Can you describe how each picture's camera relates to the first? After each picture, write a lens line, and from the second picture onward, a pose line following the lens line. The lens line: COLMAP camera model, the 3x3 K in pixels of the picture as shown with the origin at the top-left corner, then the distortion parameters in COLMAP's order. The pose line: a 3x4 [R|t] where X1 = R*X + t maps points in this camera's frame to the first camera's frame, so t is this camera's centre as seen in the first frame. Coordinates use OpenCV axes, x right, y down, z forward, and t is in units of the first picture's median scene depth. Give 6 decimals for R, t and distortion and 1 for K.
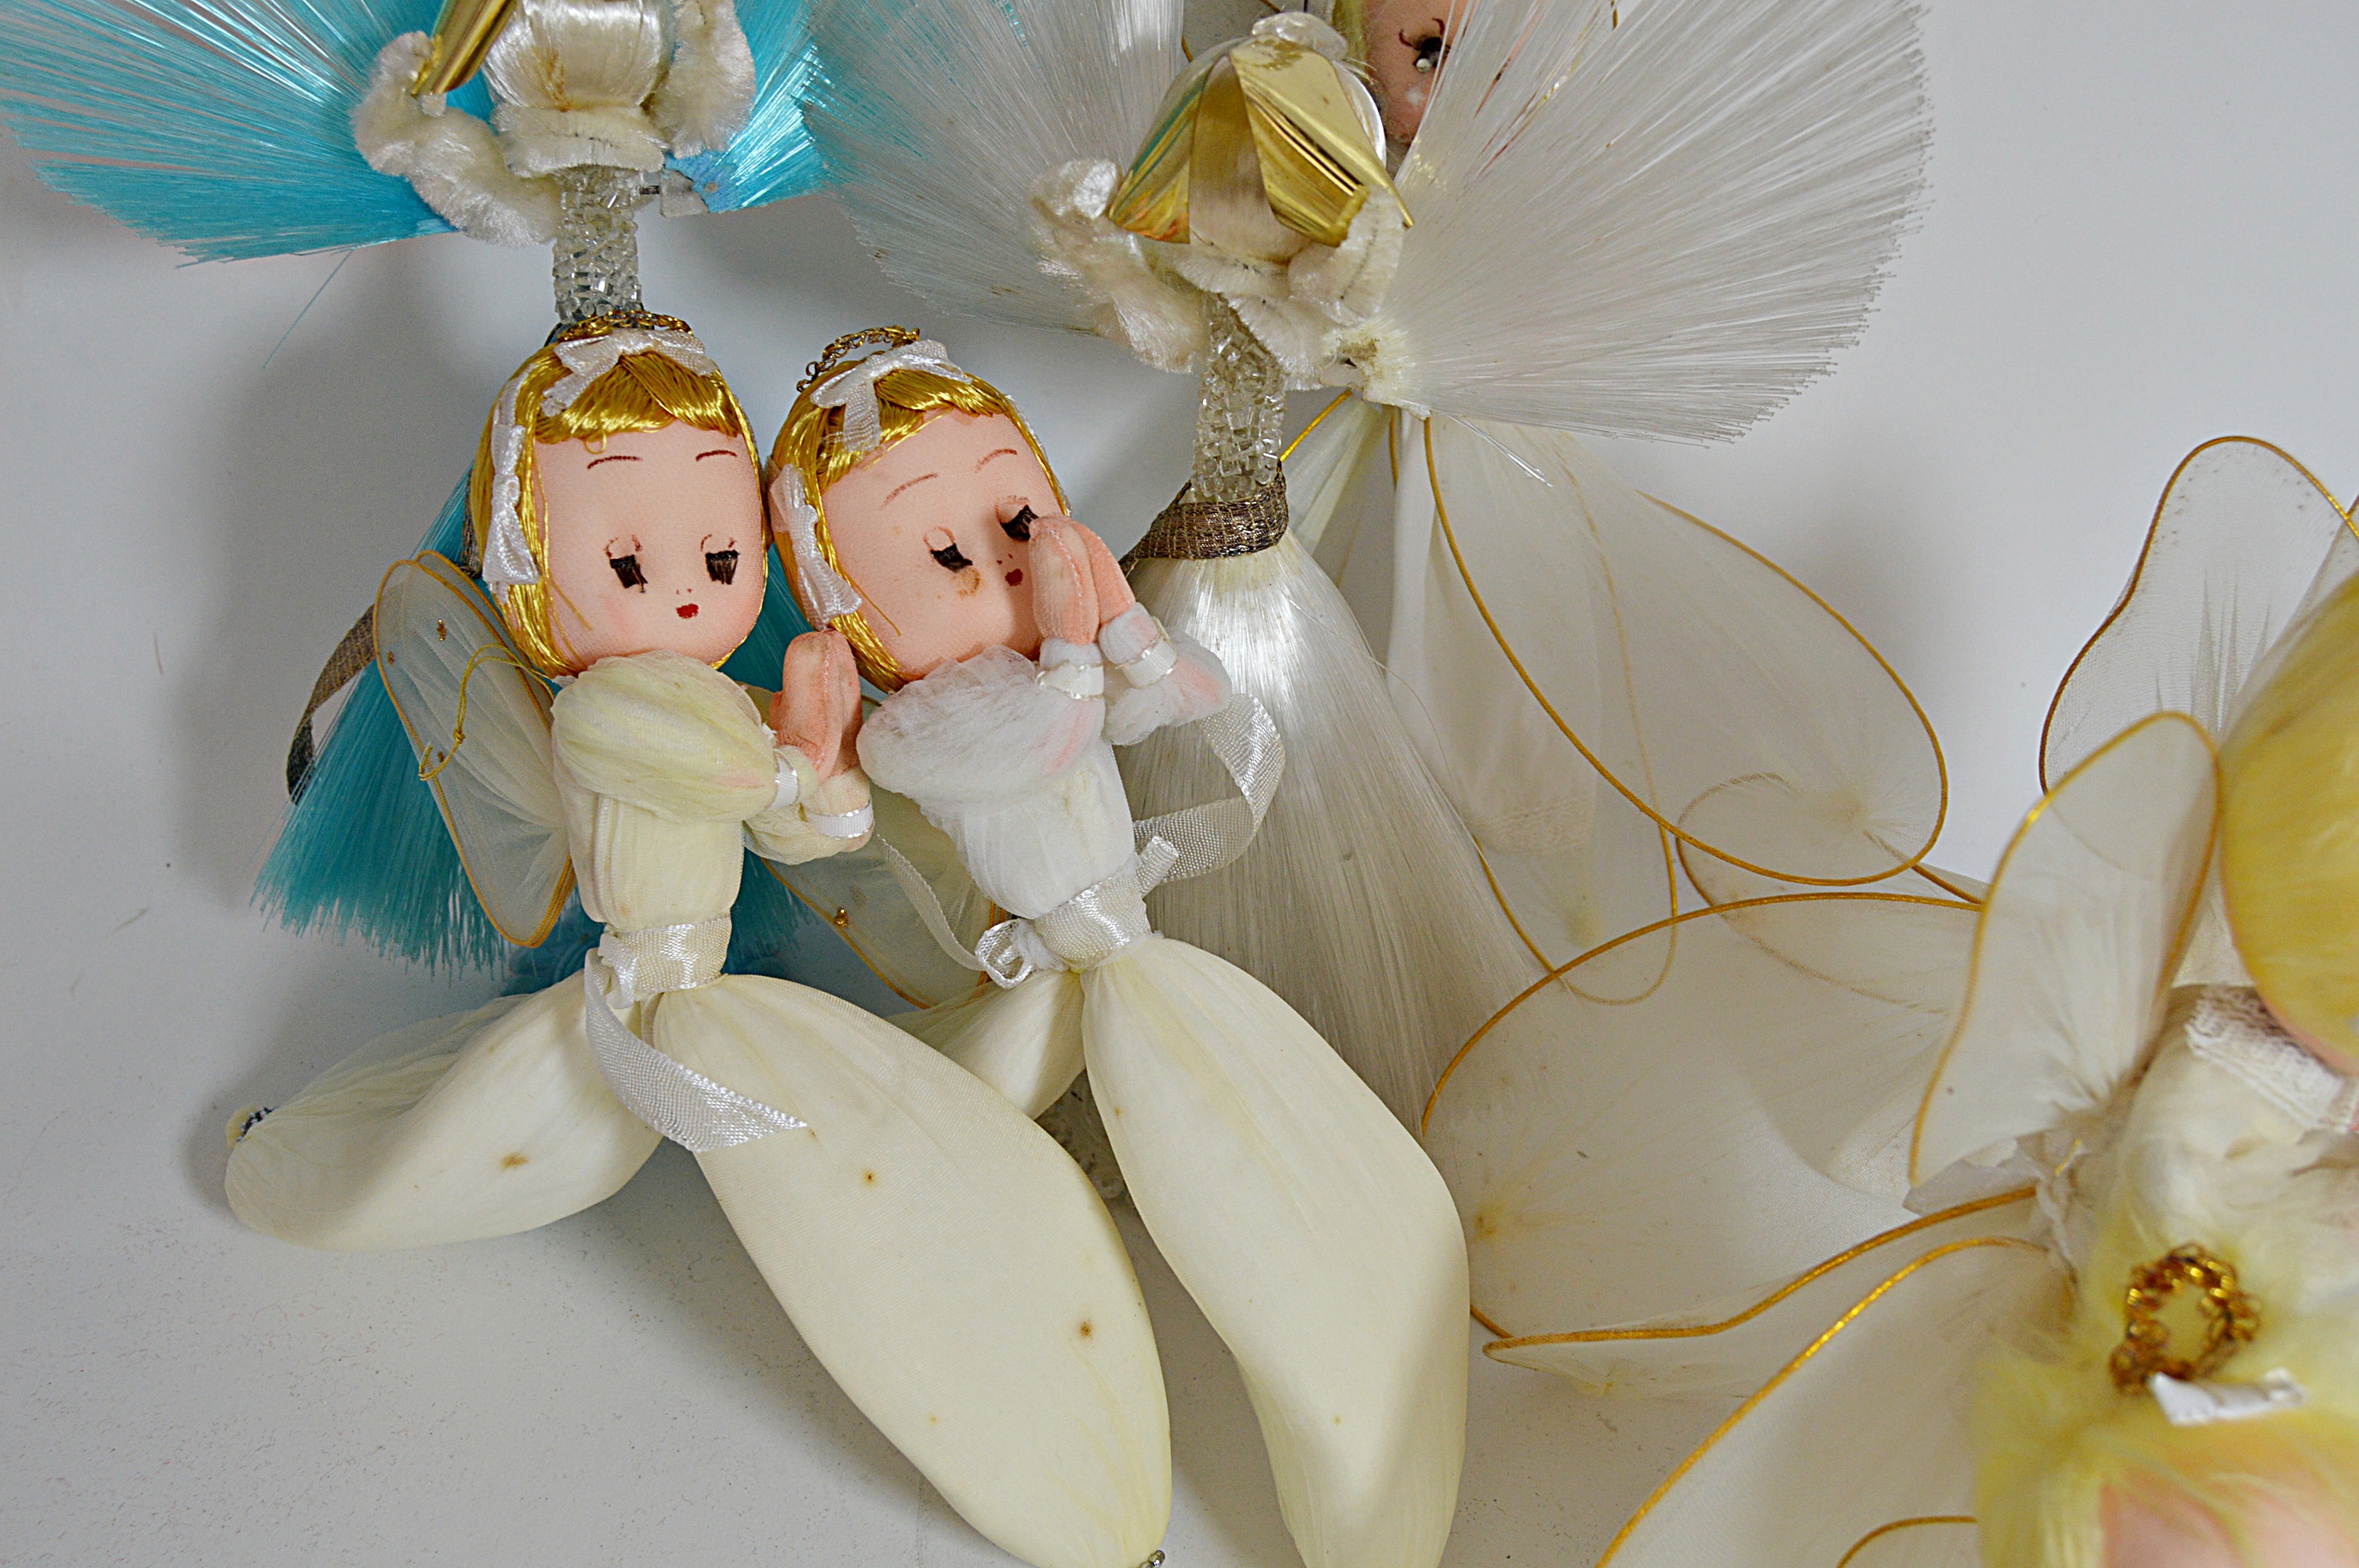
lens RADIAL K [[2325.8, 0, 1216.3], [0, 2325.8, 881.2], [0, 0, 1]] dist [-0.134382, 0.000000]
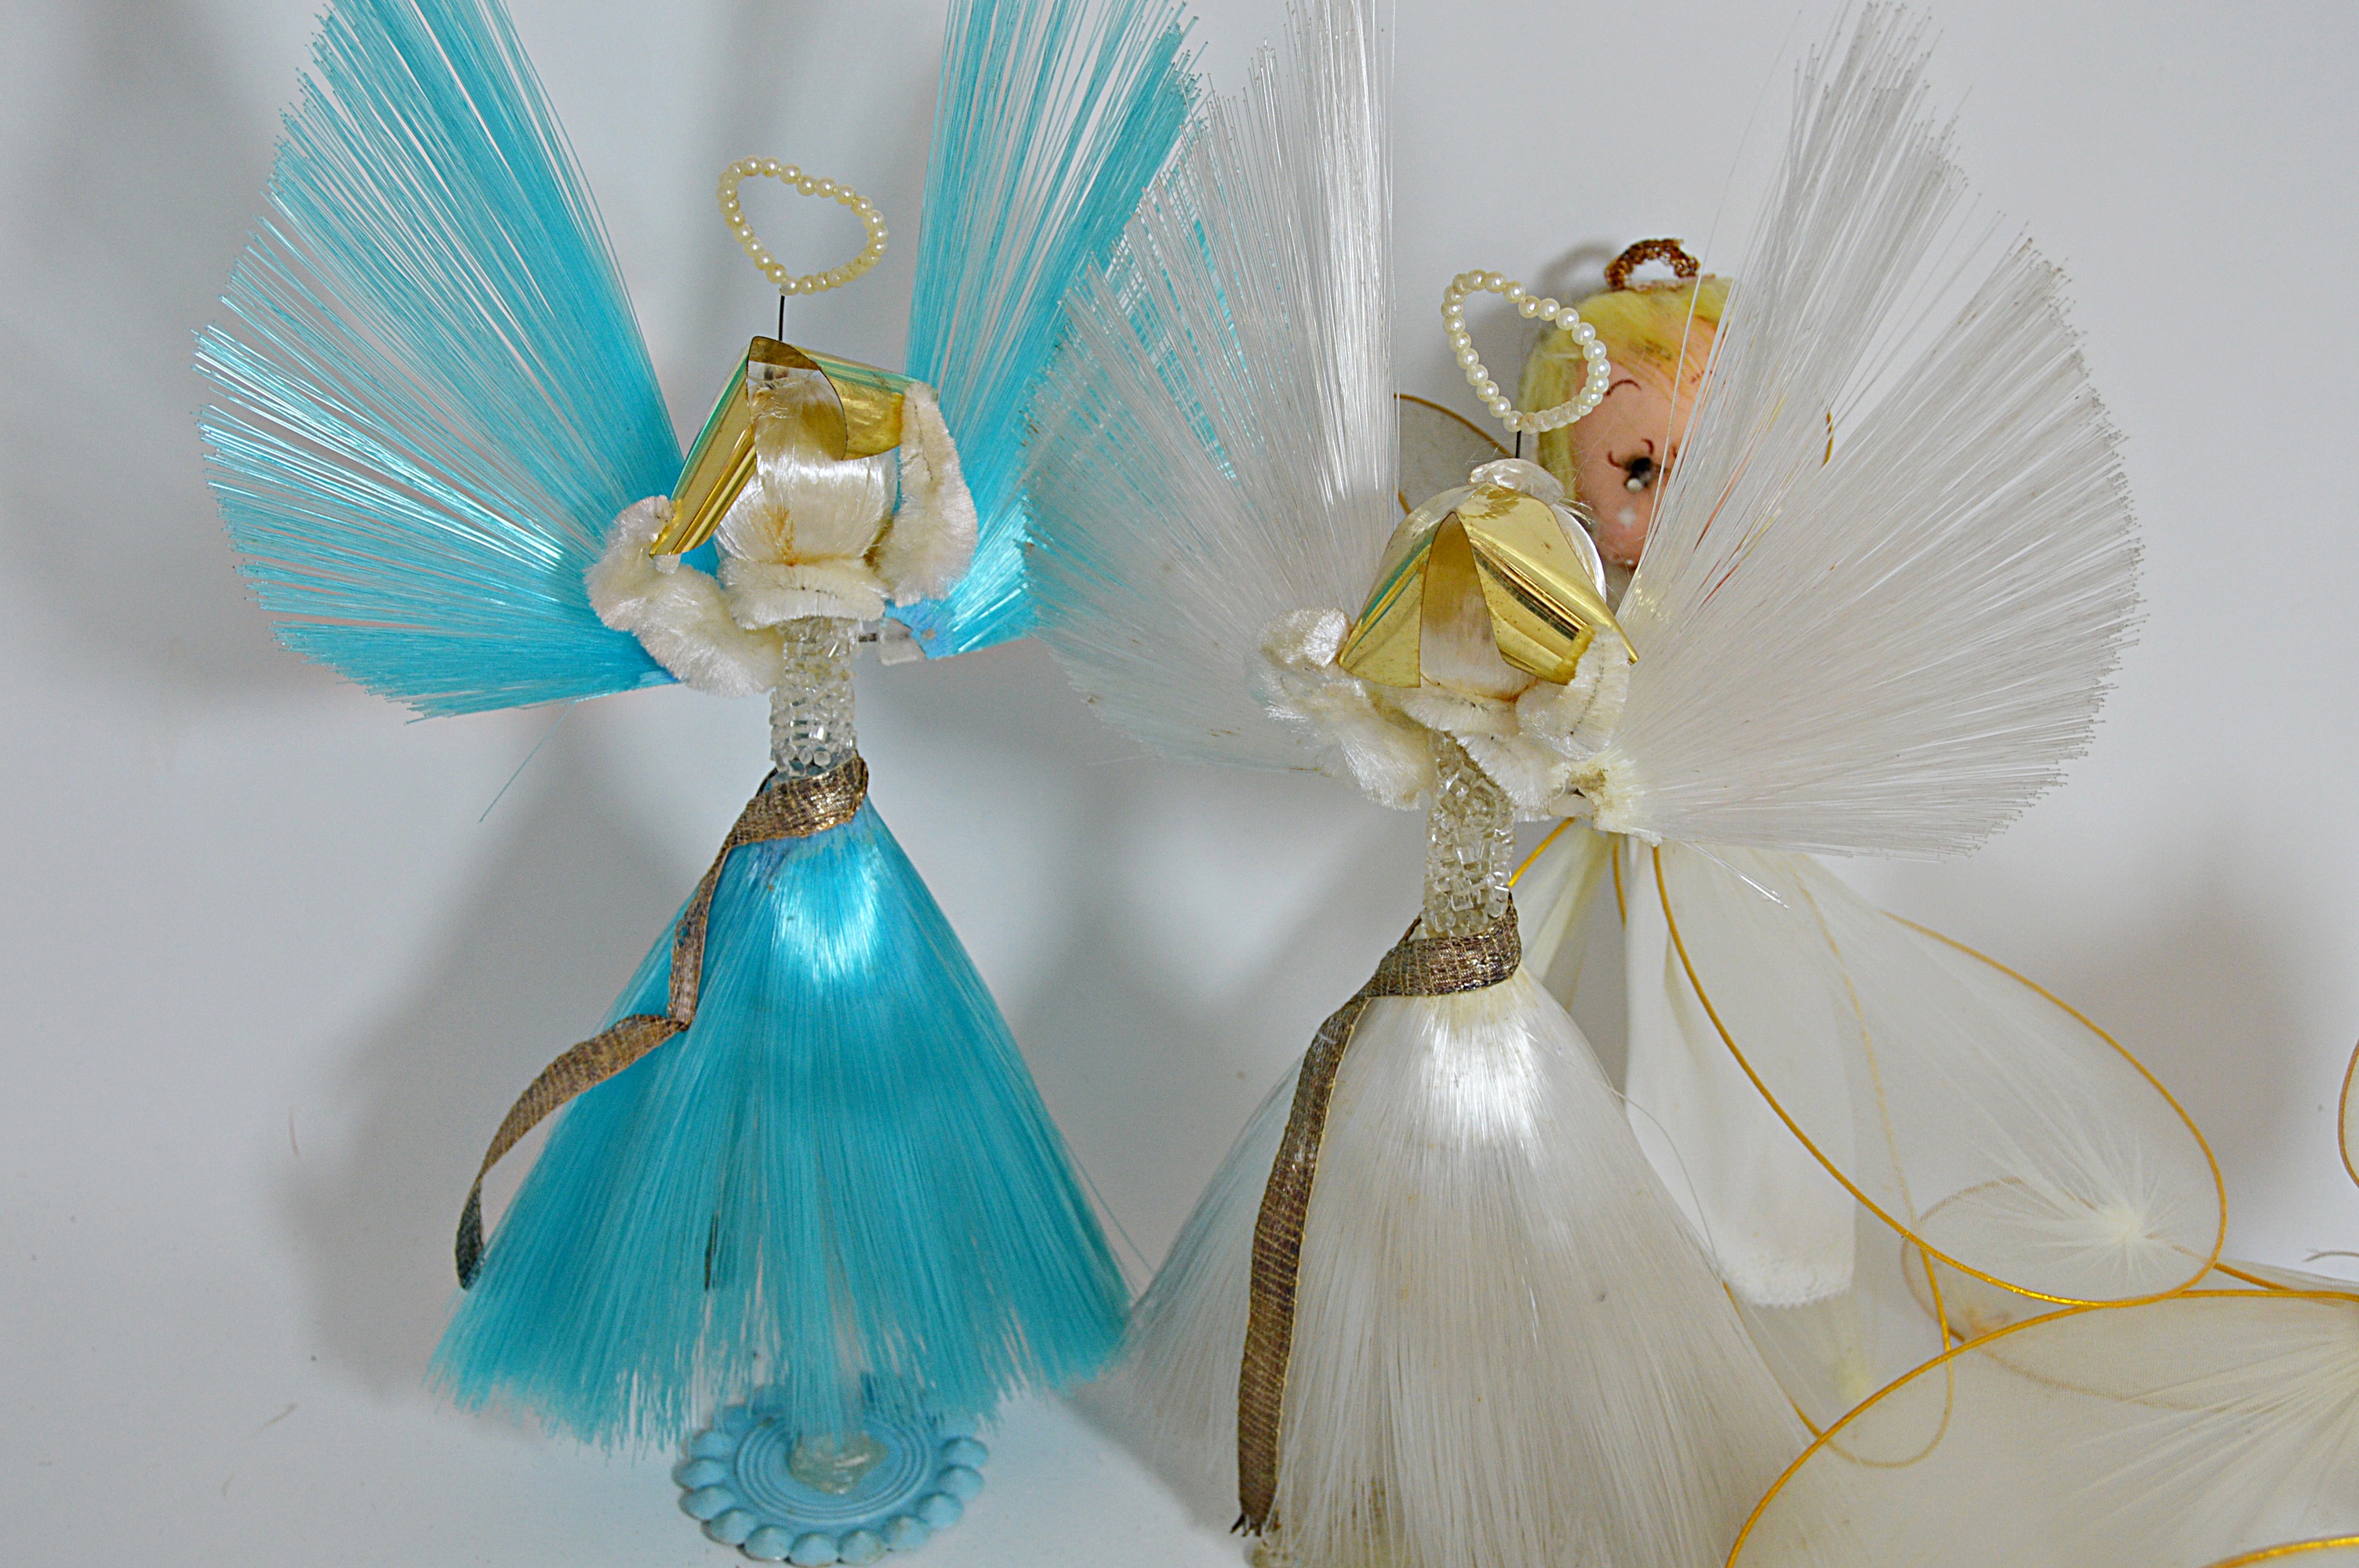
lens RADIAL K [[3208.2, 0, 1180.8], [0, 3208.2, 793.6], [0, 0, 1]] dist [-0.026236, 0.000000]
pose [[0.997103, -0.032495, -0.068772, -0.019078], [0.017500, 0.977902, -0.208329, 0.063564], [0.074022, 0.206522, 0.975638, -0.377368]]
